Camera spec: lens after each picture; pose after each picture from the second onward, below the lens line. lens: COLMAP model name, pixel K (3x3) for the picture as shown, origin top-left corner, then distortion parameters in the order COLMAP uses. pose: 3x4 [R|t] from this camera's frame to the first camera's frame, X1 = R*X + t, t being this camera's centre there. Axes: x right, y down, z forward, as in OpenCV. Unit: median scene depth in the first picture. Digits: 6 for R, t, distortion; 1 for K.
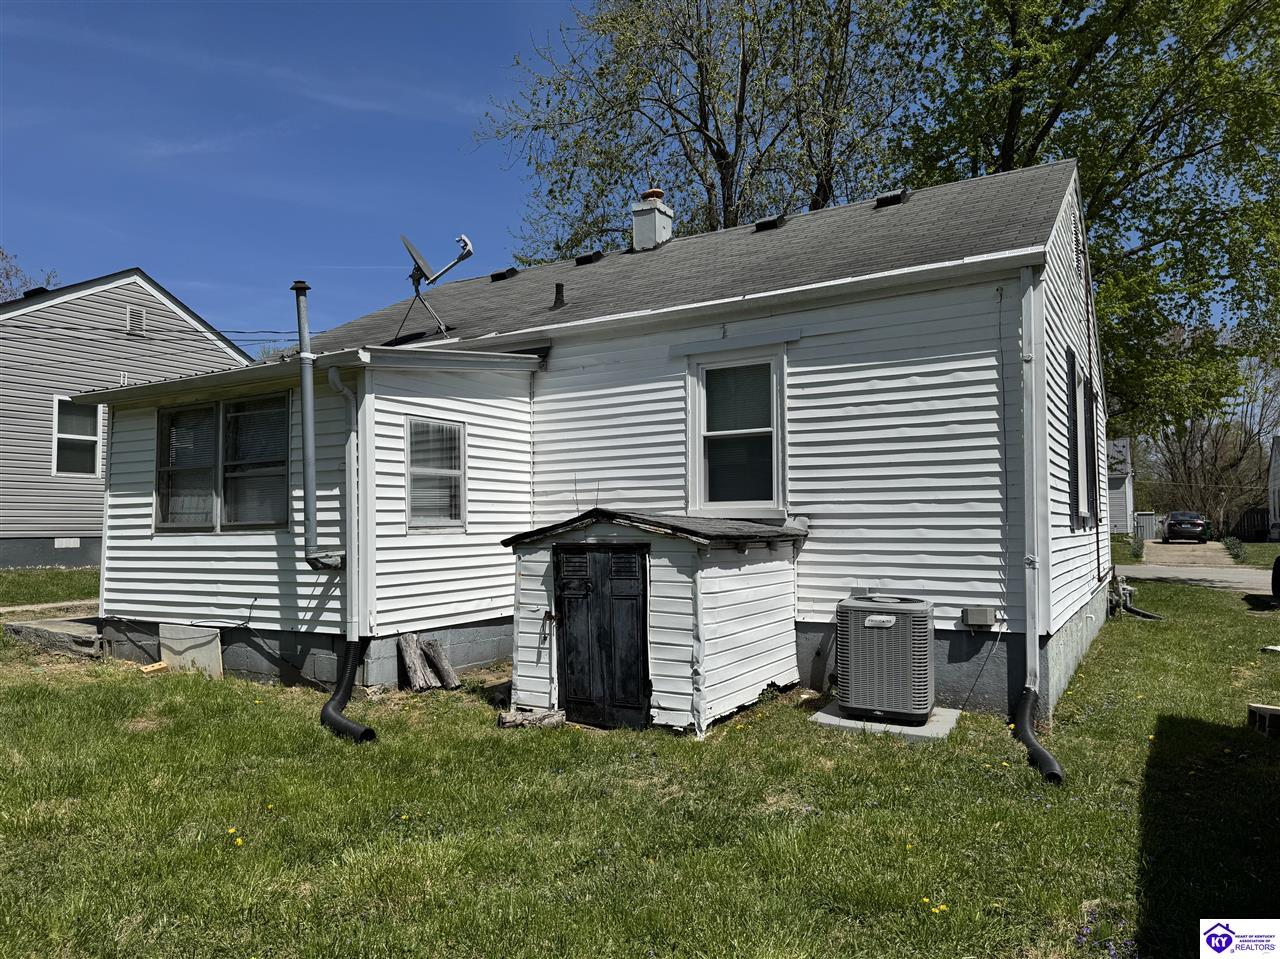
lens RADIAL K [[905.8, 0, 651.1], [0, 905.8, 472.2], [0, 0, 1]] dist [0.016084, -0.043468]
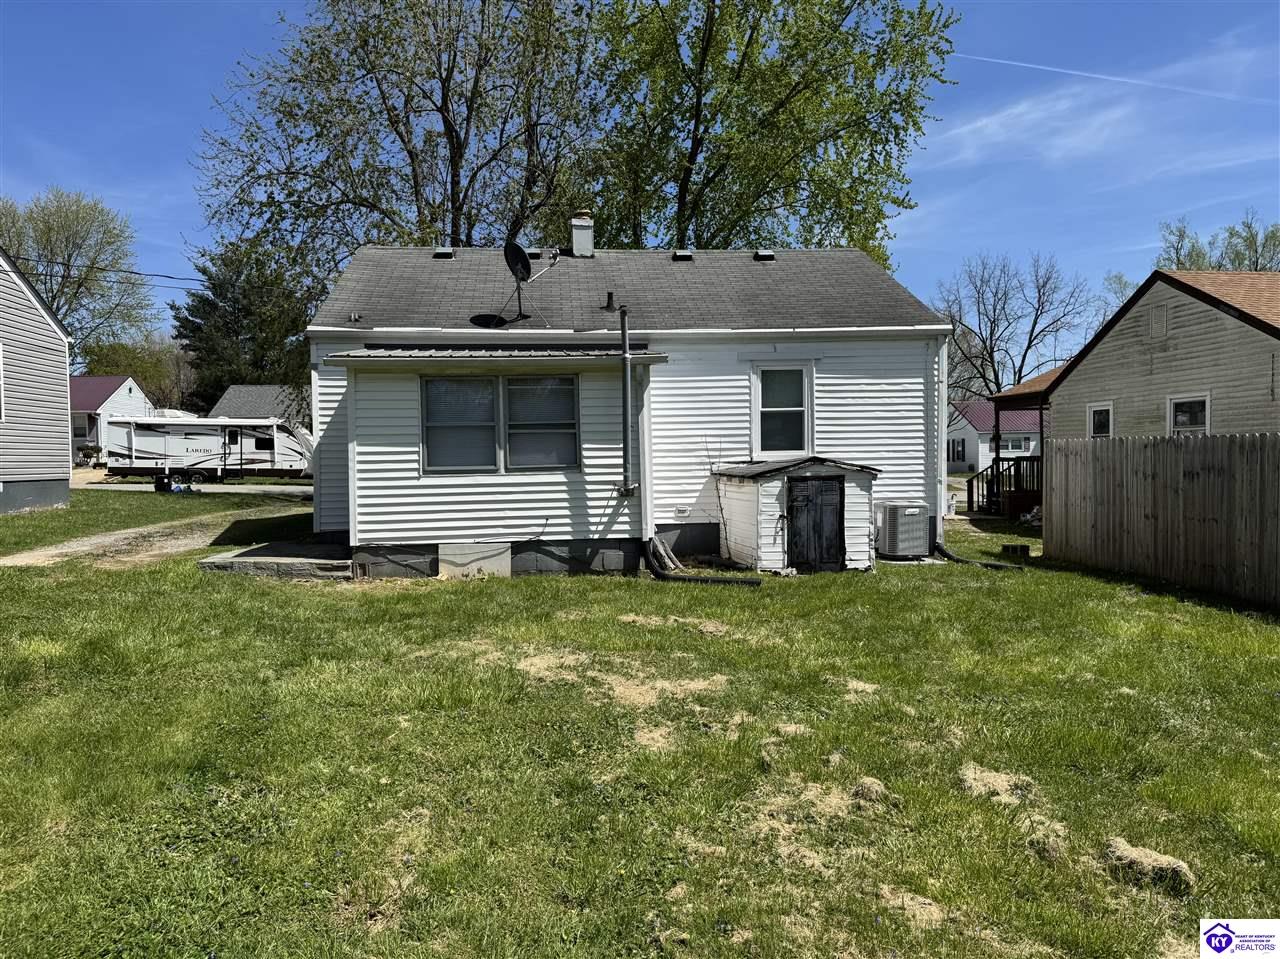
lens RADIAL K [[905.8, 0, 633.5], [0, 905.8, 474.7], [0, 0, 1]] dist [0.016084, -0.043468]
pose [[0.815666, -0.014917, 0.578331, -1.142675], [-0.027532, 0.997534, 0.064561, -0.025232], [-0.577868, -0.068583, 0.813244, -0.223514]]
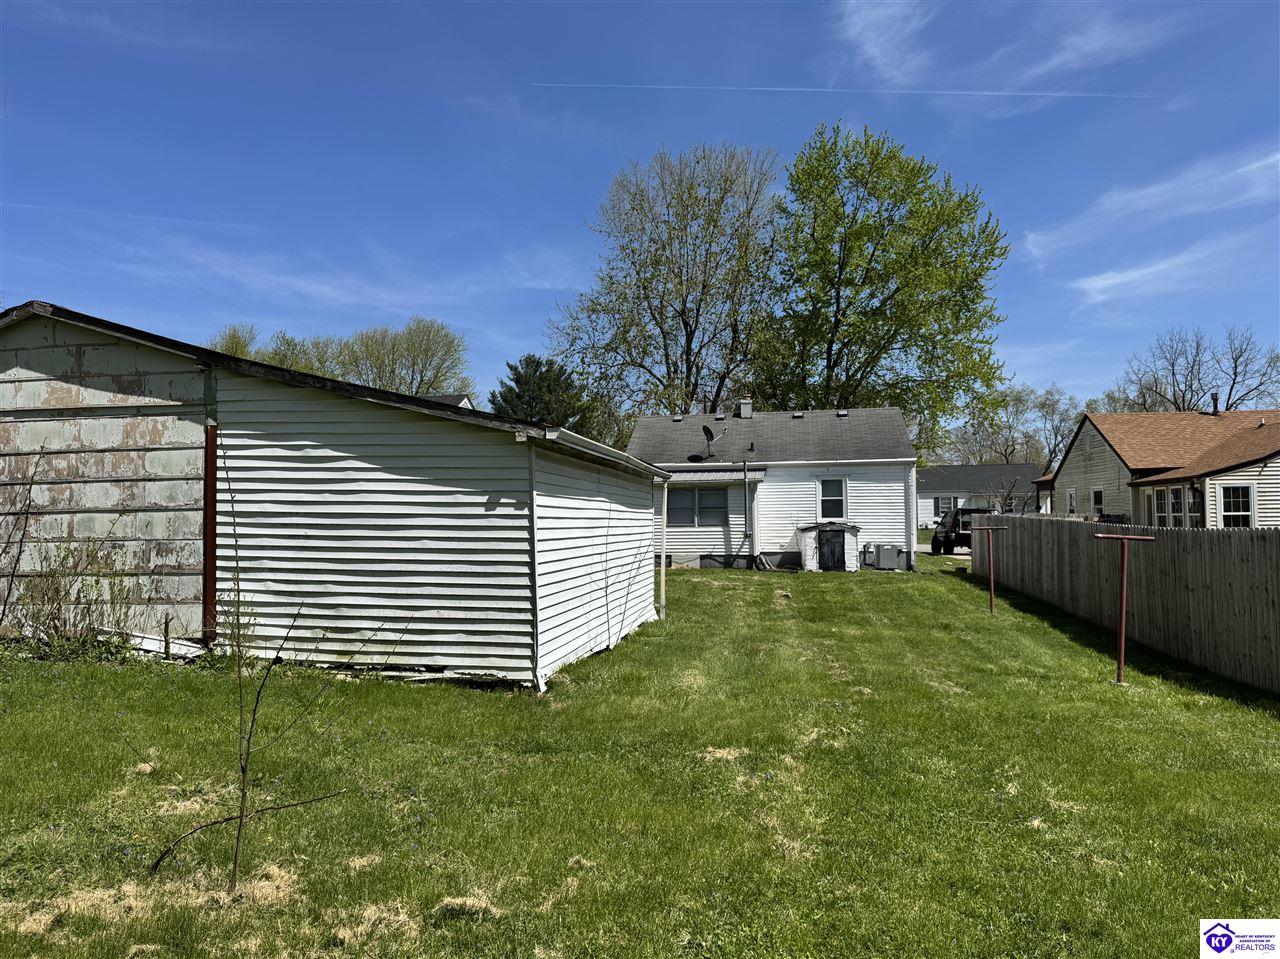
lens RADIAL K [[905.8, 0, 633.0], [0, 905.8, 479.4], [0, 0, 1]] dist [0.016084, -0.043468]
pose [[0.941033, 0.015834, 0.337945, -1.904394], [-0.024085, 0.999505, 0.020237, -0.177515], [-0.337457, -0.027184, 0.940948, -2.148504]]
